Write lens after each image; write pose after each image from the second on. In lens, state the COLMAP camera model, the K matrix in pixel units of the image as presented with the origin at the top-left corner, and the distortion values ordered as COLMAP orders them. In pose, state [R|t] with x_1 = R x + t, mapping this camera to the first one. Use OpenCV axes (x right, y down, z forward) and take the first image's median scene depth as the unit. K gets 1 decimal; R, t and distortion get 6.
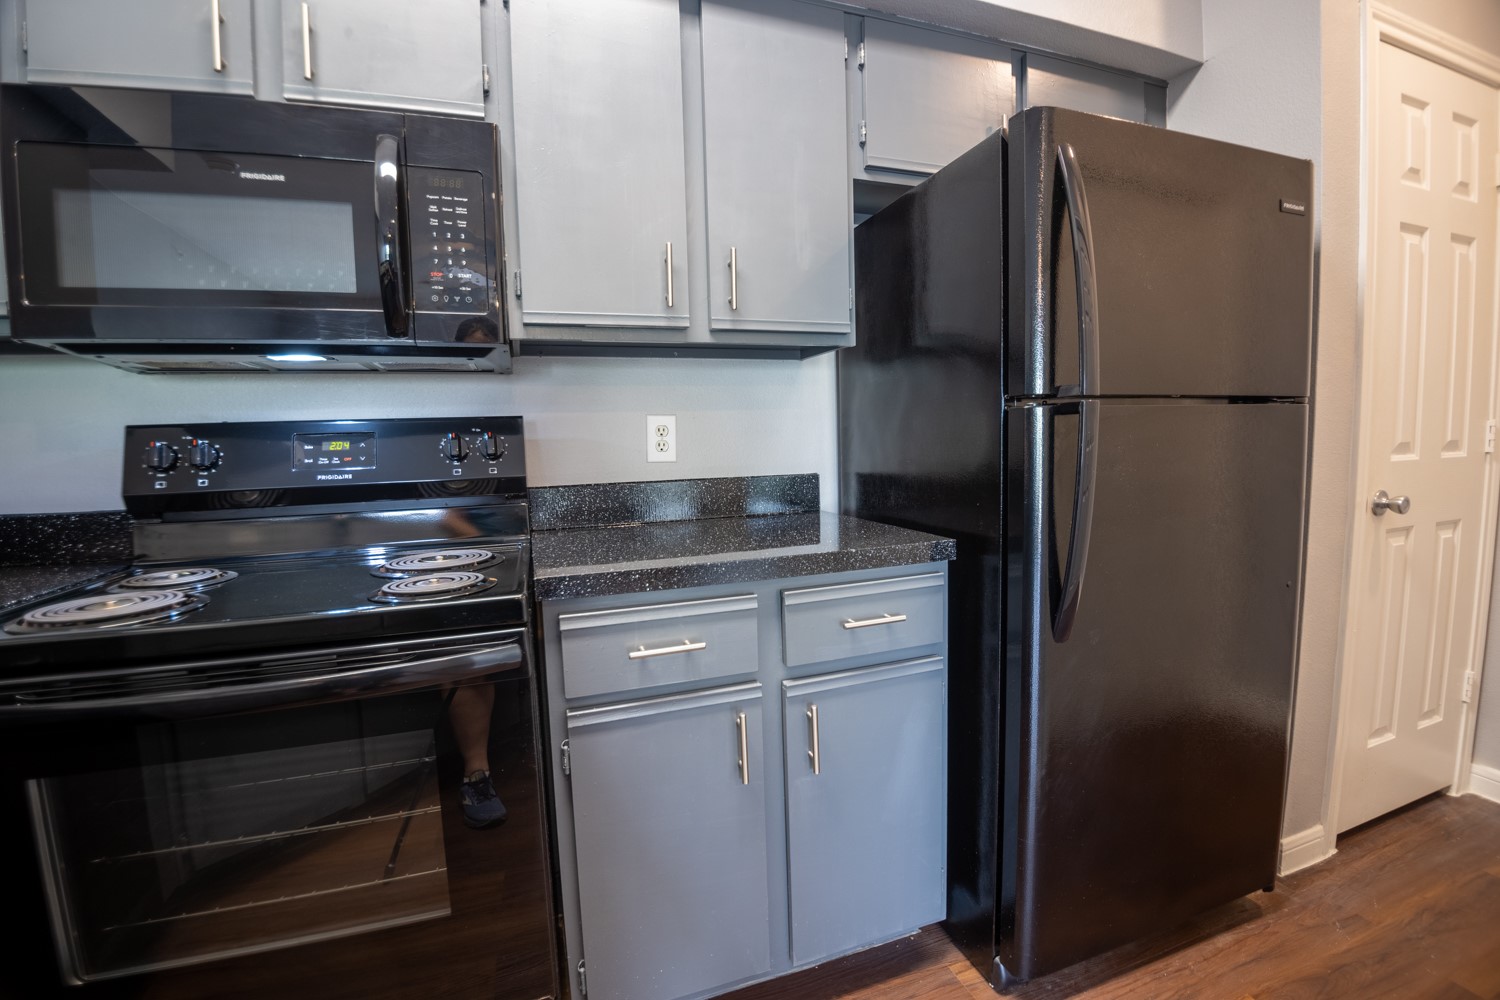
lens RADIAL K [[656.6, 0, 750.0], [0, 656.6, 500.0], [0, 0, 1]] dist [-0.042431, -0.000446]
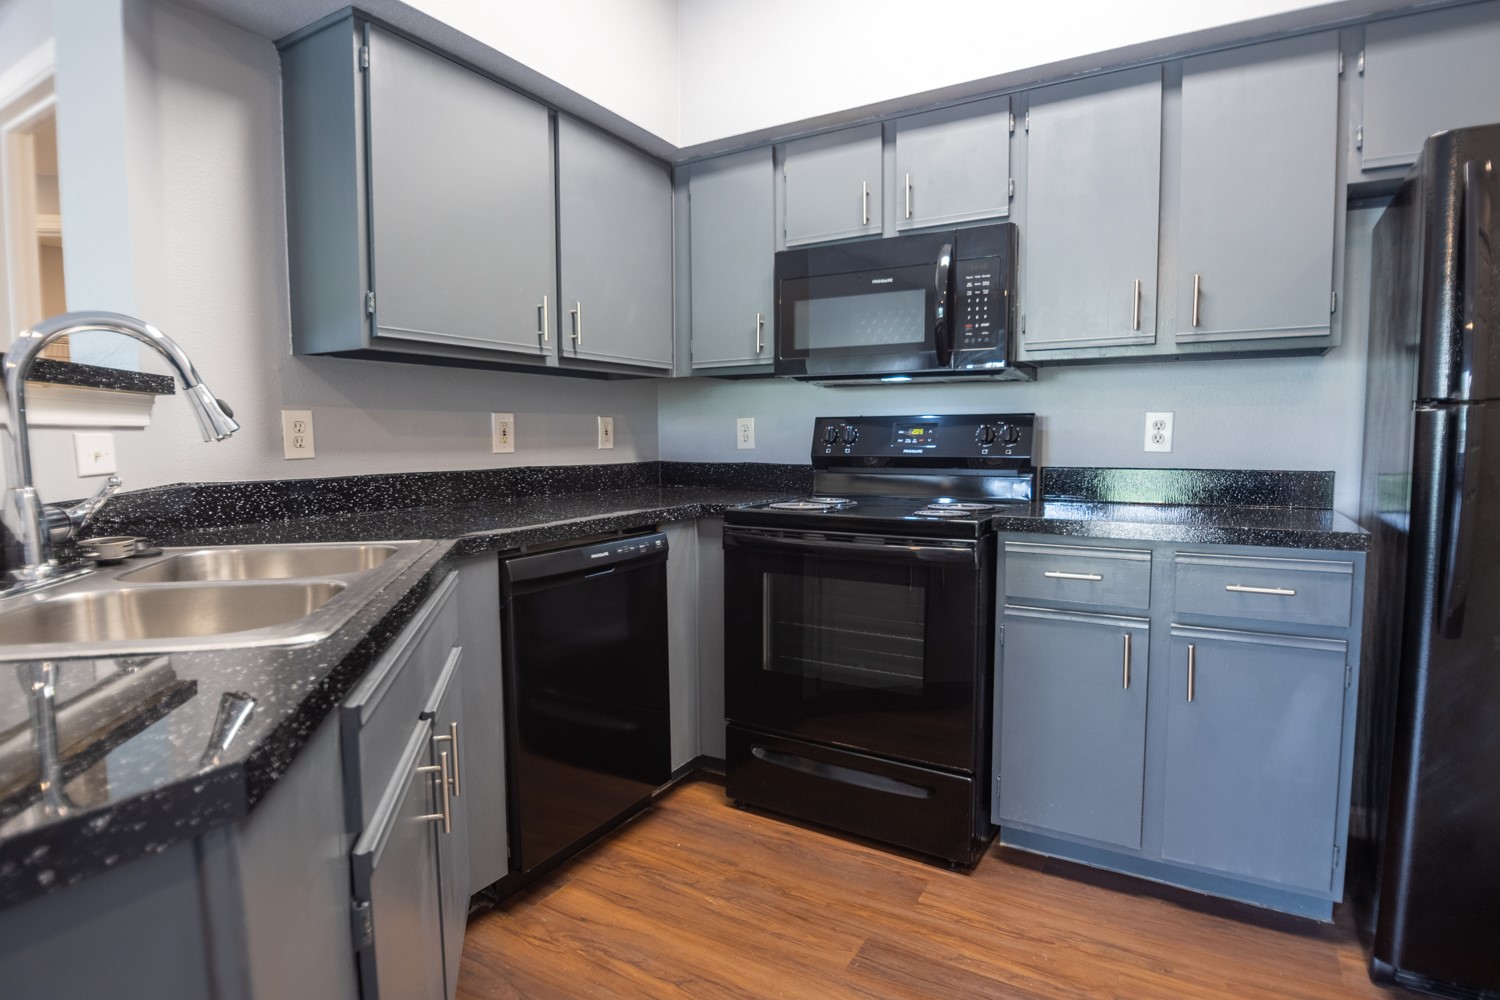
lens RADIAL K [[797.3, 0, 750.0], [0, 797.3, 500.0], [0, 0, 1]] dist [-0.004787, -0.000744]
pose [[0.639240, 0.086148, -0.764167, 0.675494], [-0.084016, 0.995581, 0.041956, 0.039384], [0.764404, 0.037382, 0.643652, -0.629699]]
